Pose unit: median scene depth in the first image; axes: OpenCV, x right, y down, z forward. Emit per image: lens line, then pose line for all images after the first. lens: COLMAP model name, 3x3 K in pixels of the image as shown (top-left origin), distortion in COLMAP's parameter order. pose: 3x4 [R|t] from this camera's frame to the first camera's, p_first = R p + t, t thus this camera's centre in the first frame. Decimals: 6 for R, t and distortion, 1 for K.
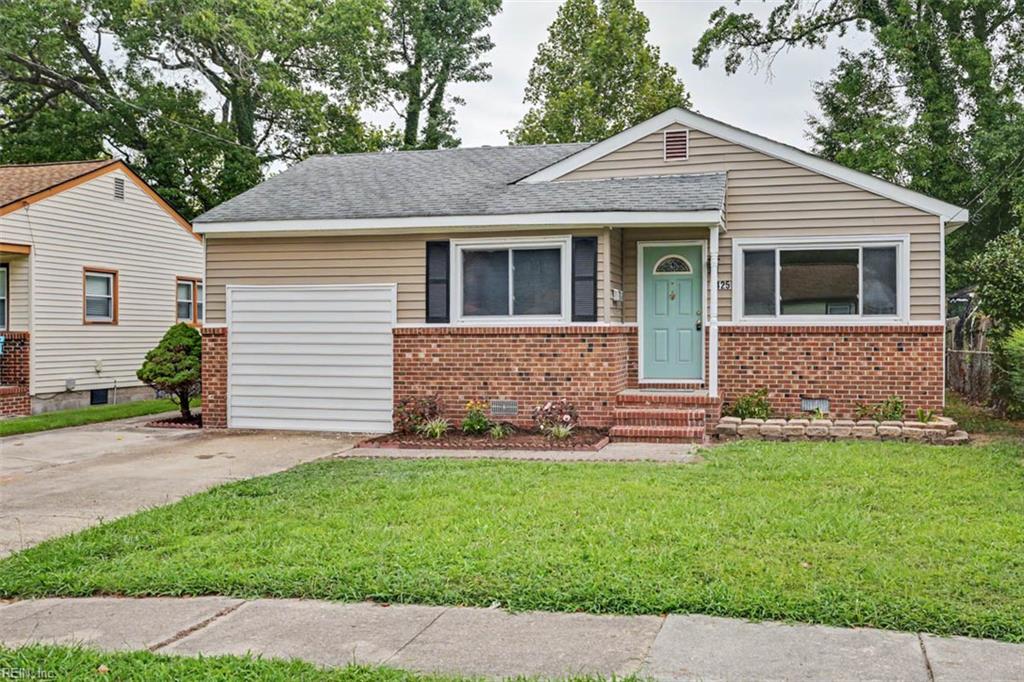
lens RADIAL K [[1063.0, 0, 513.5], [0, 1063.0, 336.1], [0, 0, 1]] dist [0.003103, 0.000000]
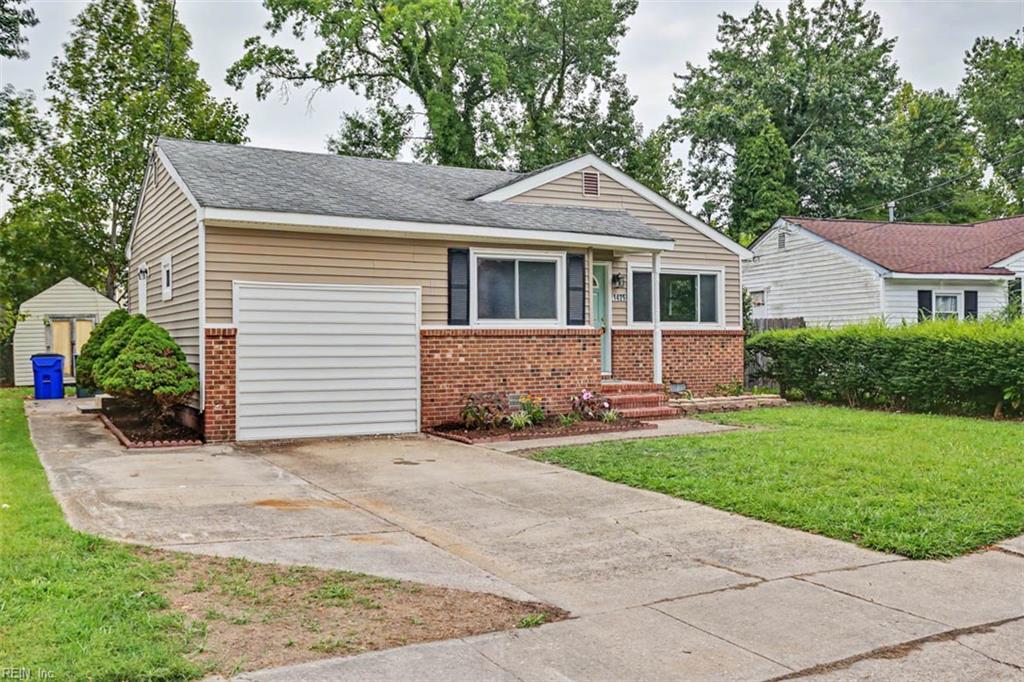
lens RADIAL K [[946.6, 0, 511.4], [0, 946.6, 349.5], [0, 0, 1]] dist [0.004199, 0.000000]
pose [[0.691853, -0.009727, 0.721973, -0.728691], [0.002453, 0.999935, 0.011122, 0.001665], [-0.722035, -0.005924, 0.691832, 0.306967]]
